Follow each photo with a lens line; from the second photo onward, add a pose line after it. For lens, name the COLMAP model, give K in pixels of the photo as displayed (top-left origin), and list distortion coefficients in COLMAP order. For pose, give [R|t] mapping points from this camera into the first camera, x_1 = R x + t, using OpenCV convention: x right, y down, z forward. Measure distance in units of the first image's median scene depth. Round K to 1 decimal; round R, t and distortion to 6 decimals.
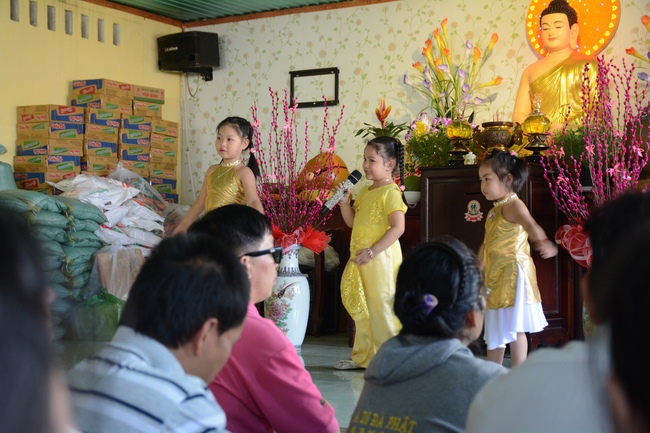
lens RADIAL K [[1126.4, 0, 325.0], [0, 1126.4, 216.5], [0, 0, 1]] dist [0.300309, 0.357513]
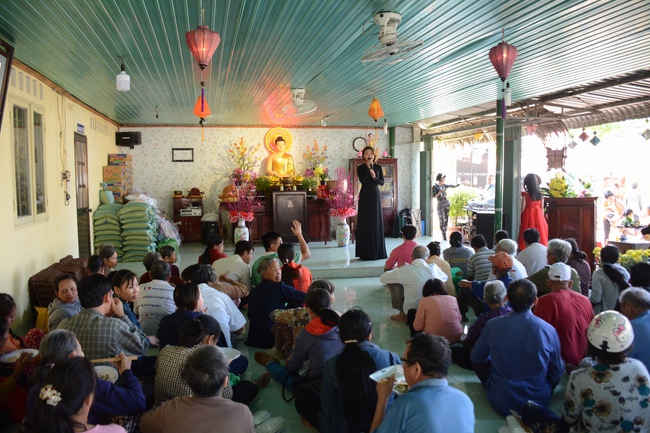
lens RADIAL K [[508.0, 0, 326.8], [0, 508.0, 210.8], [0, 0, 1]] dist [-0.143994, 0.094028]
pose [[0.681615, -0.062452, 0.729041, -0.738290], [-0.006998, 0.995749, 0.091842, -0.102396], [-0.731678, -0.067702, 0.678280, -0.101136]]
